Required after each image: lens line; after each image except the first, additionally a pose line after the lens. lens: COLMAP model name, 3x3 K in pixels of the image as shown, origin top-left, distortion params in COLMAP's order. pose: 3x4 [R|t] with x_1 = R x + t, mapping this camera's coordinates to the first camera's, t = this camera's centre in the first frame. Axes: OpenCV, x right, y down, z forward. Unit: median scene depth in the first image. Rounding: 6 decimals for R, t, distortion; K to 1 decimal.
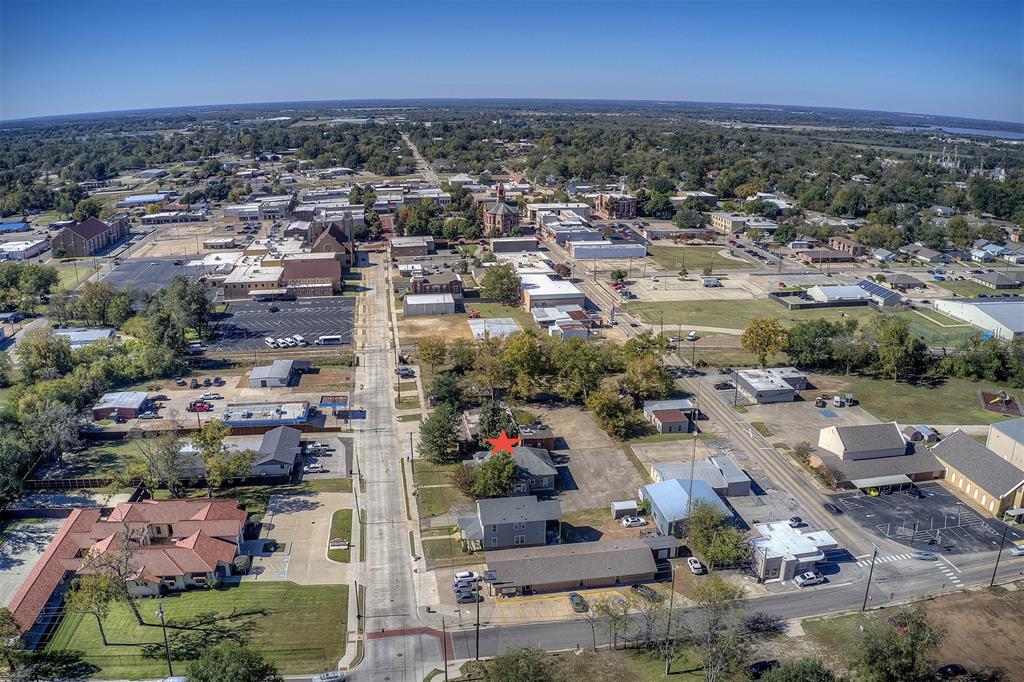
lens RADIAL K [[803.4, 0, 512.0], [0, 803.4, 341.0], [0, 0, 1]] dist [-0.196885, 0.022093]
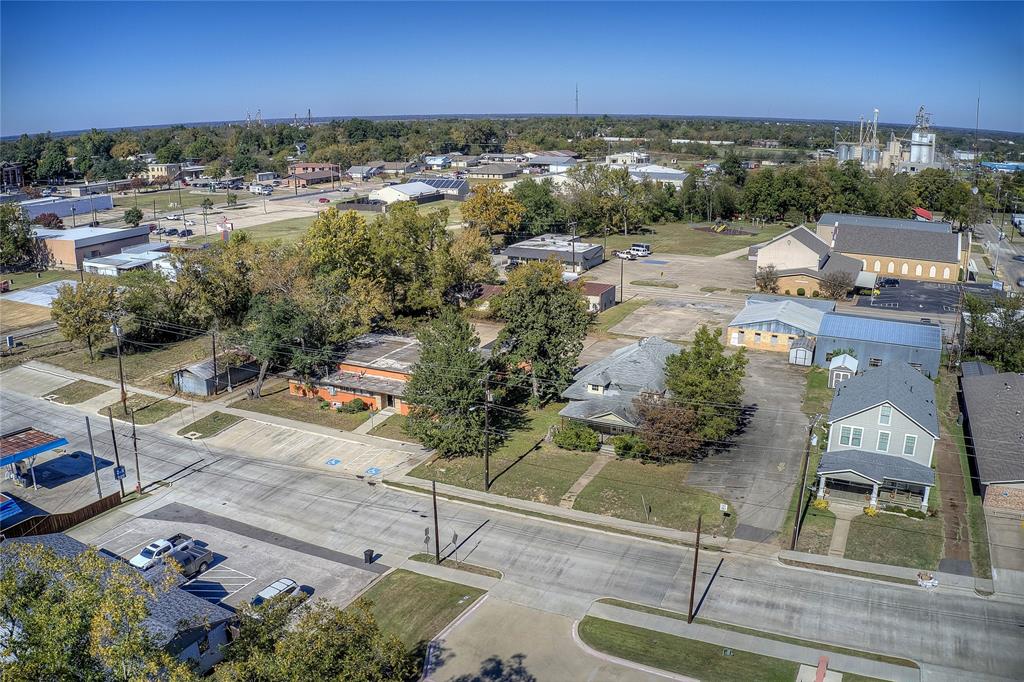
lens RADIAL K [[803.4, 0, 512.0], [0, 803.4, 341.0], [0, 0, 1]] dist [-0.196885, 0.022093]
pose [[0.579898, -0.230881, 0.781288, -0.275780], [0.247781, 0.963555, 0.100832, 0.043416], [-0.776094, 0.135117, 0.615972, 0.514474]]
